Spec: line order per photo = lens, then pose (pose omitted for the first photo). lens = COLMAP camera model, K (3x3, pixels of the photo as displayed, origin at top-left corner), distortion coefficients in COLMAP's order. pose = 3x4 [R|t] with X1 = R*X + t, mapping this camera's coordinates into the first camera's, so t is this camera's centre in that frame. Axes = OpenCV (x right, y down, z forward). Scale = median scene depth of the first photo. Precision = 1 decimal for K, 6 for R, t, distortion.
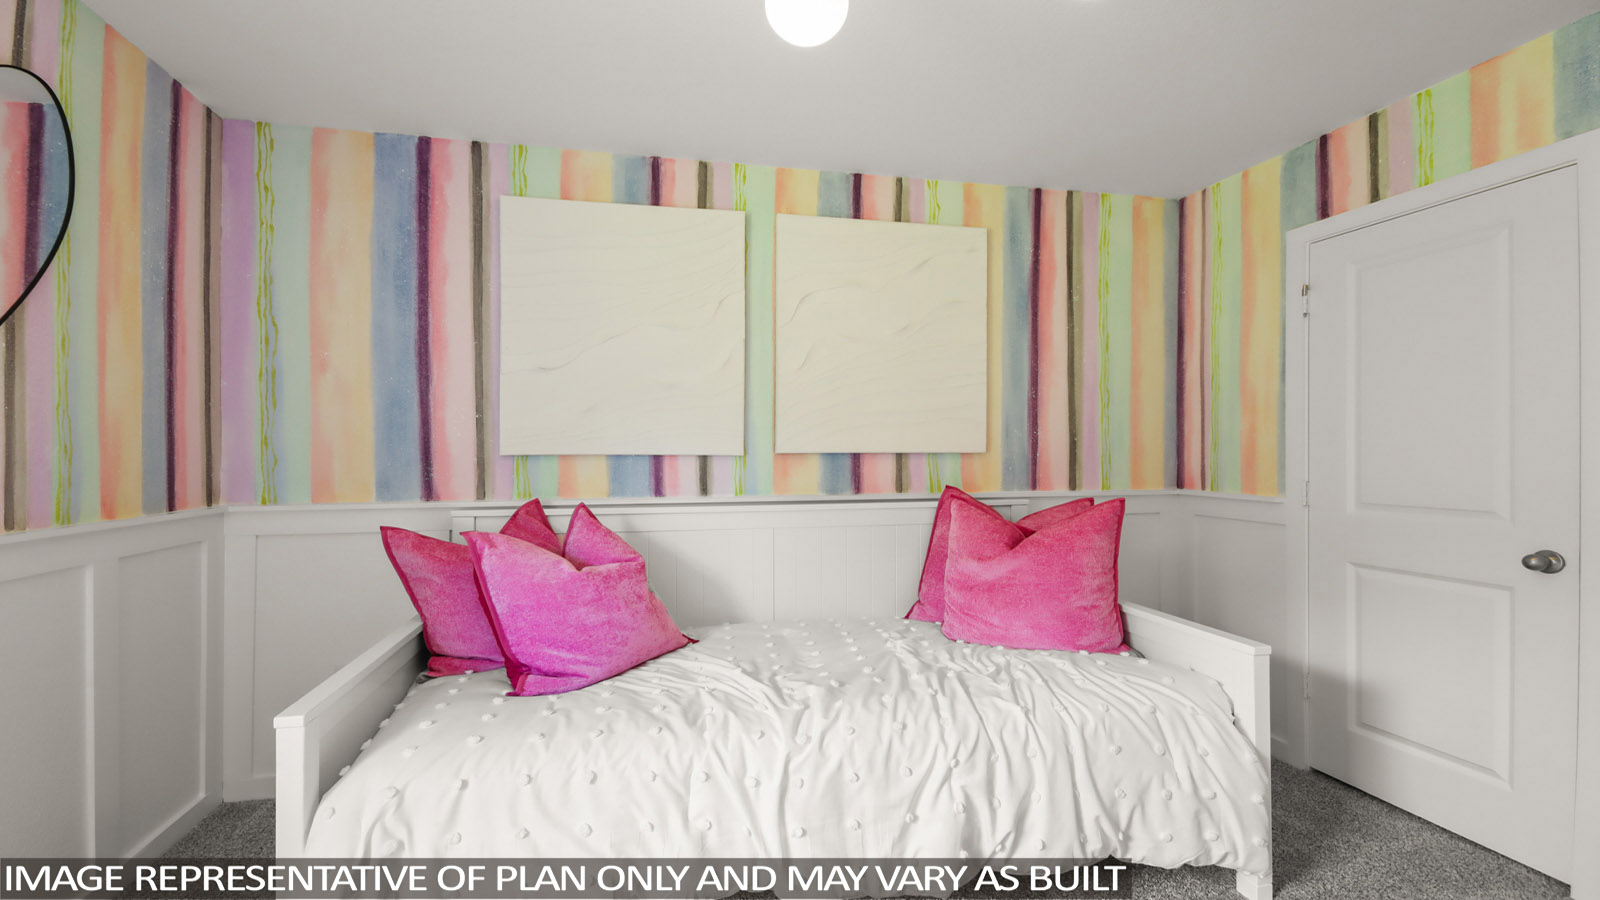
lens RADIAL K [[745.0, 0, 795.6], [0, 745.0, 449.3], [0, 0, 1]] dist [0.002712, -0.005164]
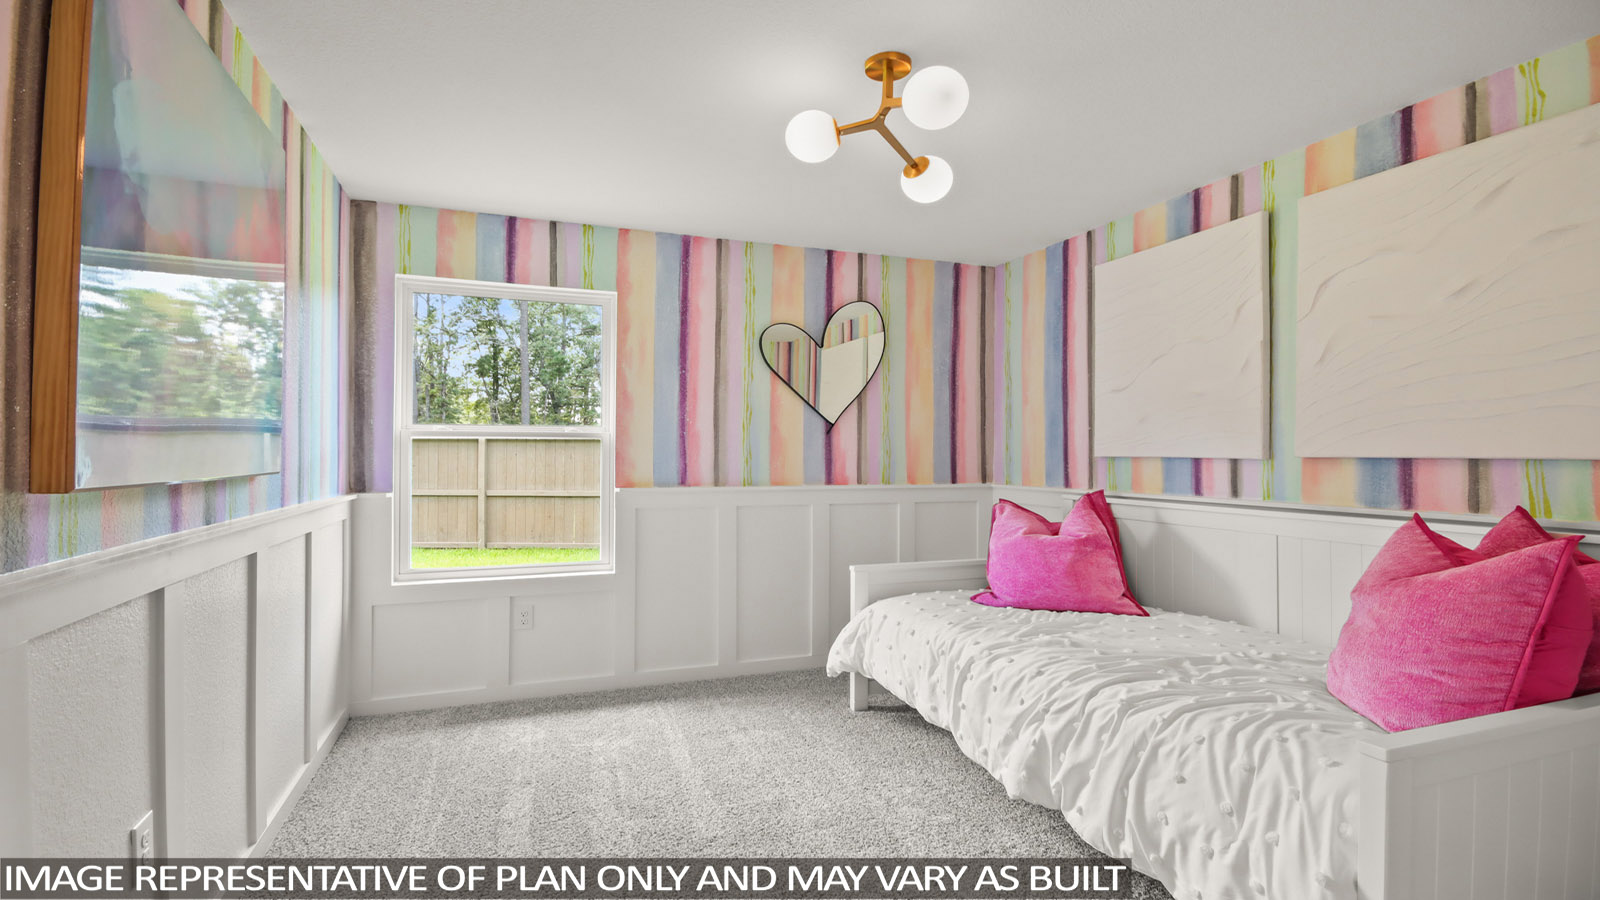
lens RADIAL K [[745.0, 0, 795.5], [0, 745.0, 452.0], [0, 0, 1]] dist [0.002712, -0.005164]
pose [[0.128988, 0.000042, -0.991646, 0.832435], [-0.004790, 0.999988, -0.000580, 0.002248], [0.991635, 0.004825, 0.128987, 0.265619]]
